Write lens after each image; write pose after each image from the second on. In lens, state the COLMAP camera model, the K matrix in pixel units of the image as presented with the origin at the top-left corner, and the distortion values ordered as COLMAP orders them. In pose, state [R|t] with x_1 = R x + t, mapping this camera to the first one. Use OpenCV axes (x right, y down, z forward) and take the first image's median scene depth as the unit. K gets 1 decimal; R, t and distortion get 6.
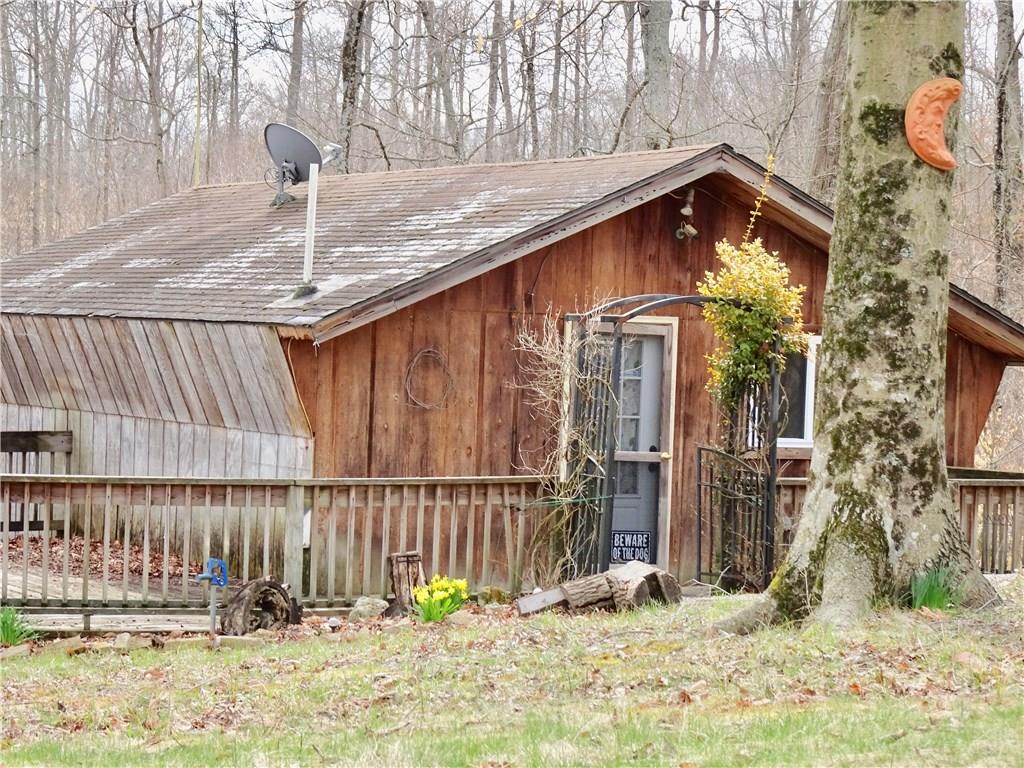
lens RADIAL K [[2886.0, 0, 511.6], [0, 2886.0, 383.5], [0, 0, 1]] dist [-0.004181, 0.000000]
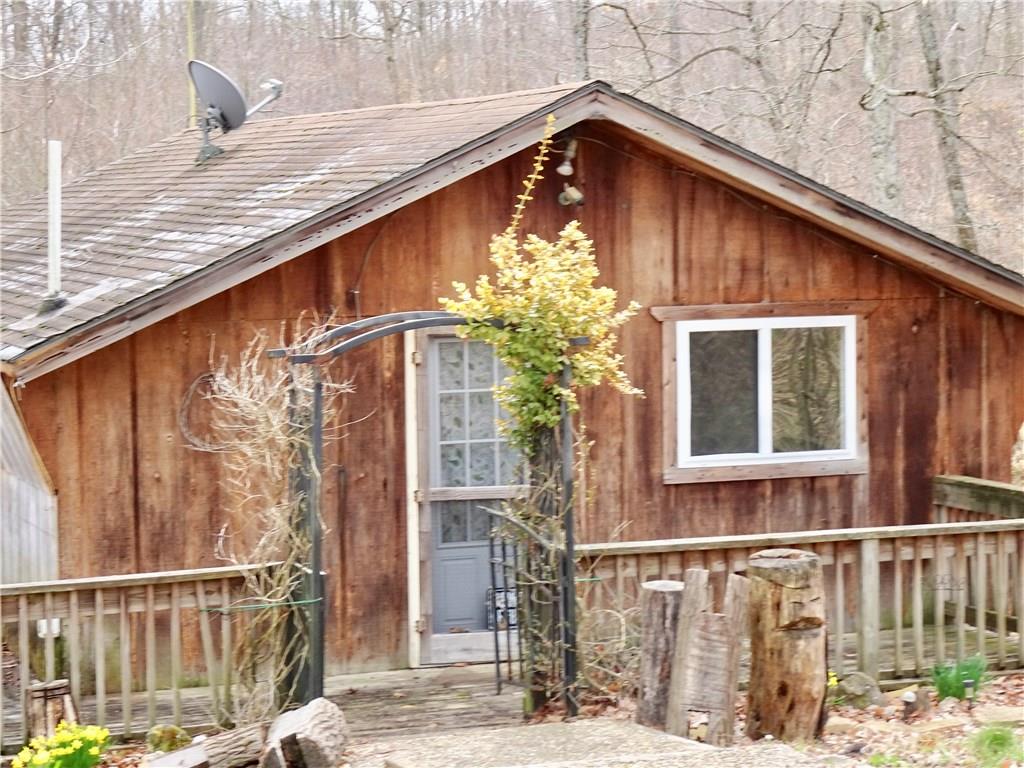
lens RADIAL K [[2886.0, 0, 512.4], [0, 2886.0, 384.5], [0, 0, 1]] dist [-0.004181, 0.000000]
pose [[0.983009, -0.036931, -0.179802, 0.191865], [0.046566, 0.997680, 0.049660, -0.043925], [0.177551, -0.057189, 0.982449, 0.257166]]
